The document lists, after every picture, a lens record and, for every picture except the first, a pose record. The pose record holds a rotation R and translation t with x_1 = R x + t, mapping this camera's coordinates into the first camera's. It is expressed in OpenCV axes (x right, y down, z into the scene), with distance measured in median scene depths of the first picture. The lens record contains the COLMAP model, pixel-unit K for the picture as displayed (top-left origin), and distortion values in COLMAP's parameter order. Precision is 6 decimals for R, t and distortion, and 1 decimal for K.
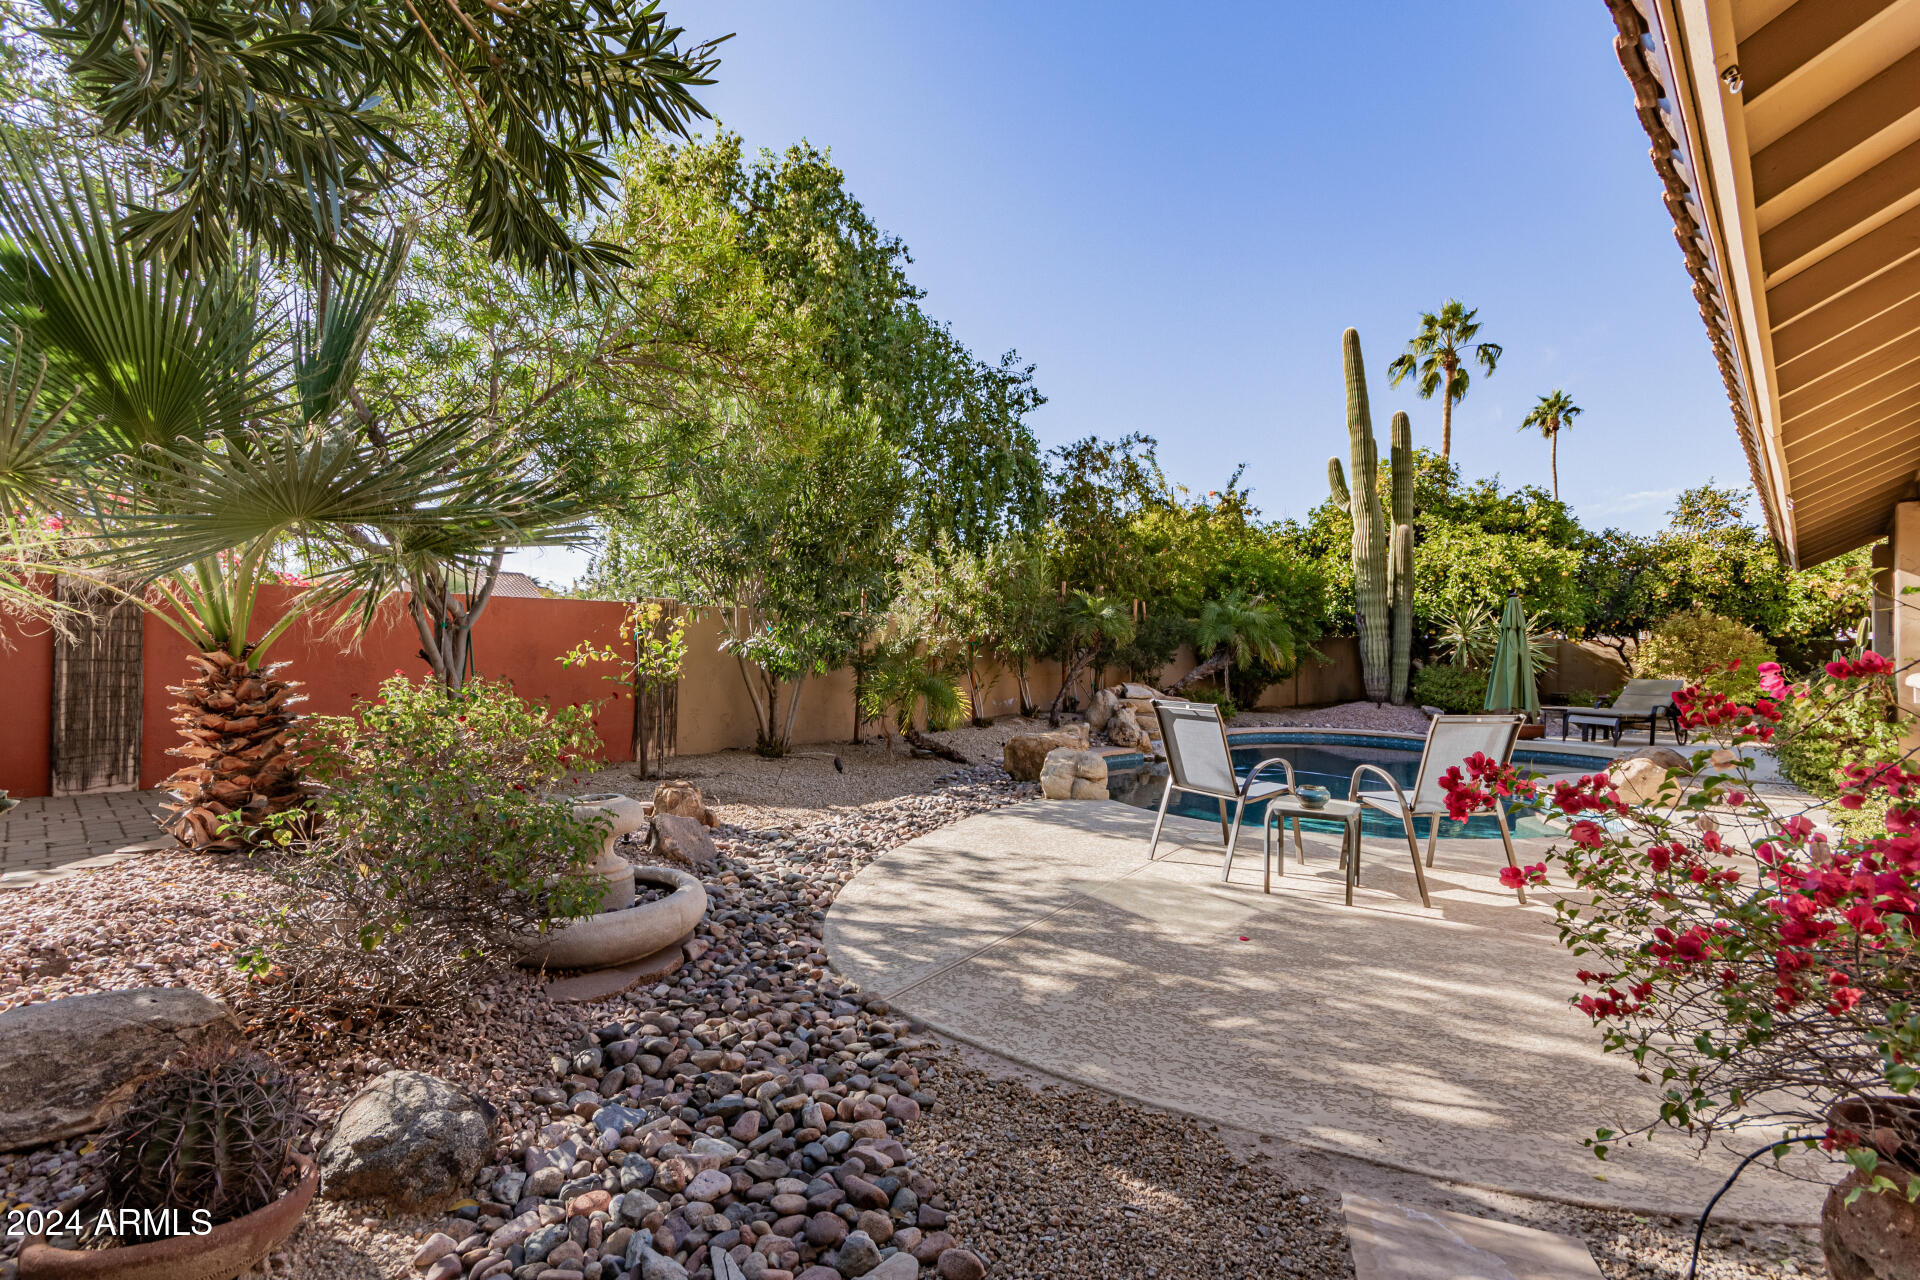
lens RADIAL K [[881.1, 0, 957.3], [0, 881.1, 651.1], [0, 0, 1]] dist [-0.003159, -0.000841]
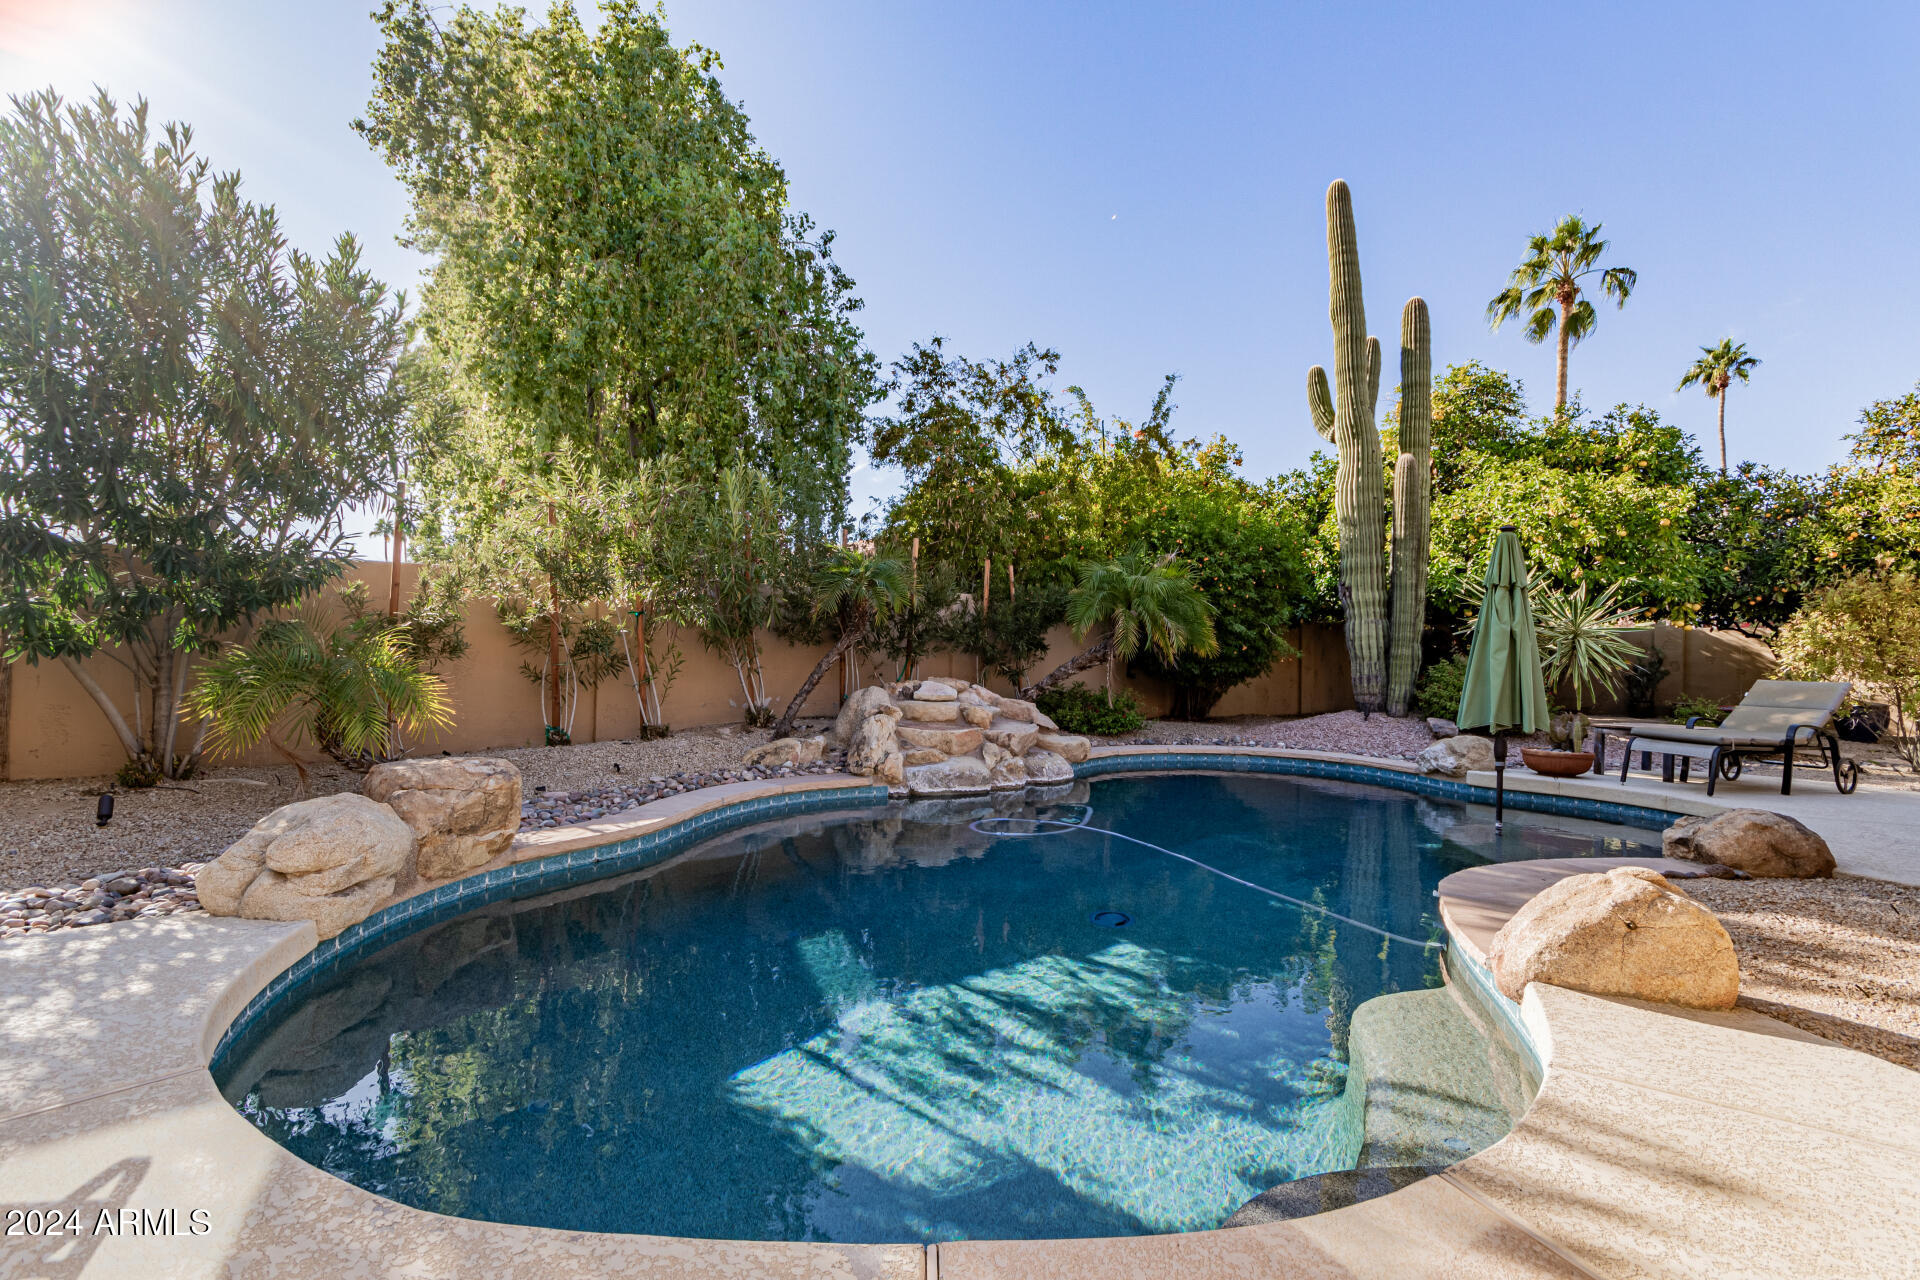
lens RADIAL K [[881.1, 0, 957.3], [0, 881.1, 651.1], [0, 0, 1]] dist [-0.003159, -0.000841]
pose [[0.990888, 0.006175, -0.134544, 0.241218], [-0.006544, 0.999976, -0.002299, 0.013435], [0.134527, 0.003159, 0.990905, 0.259968]]
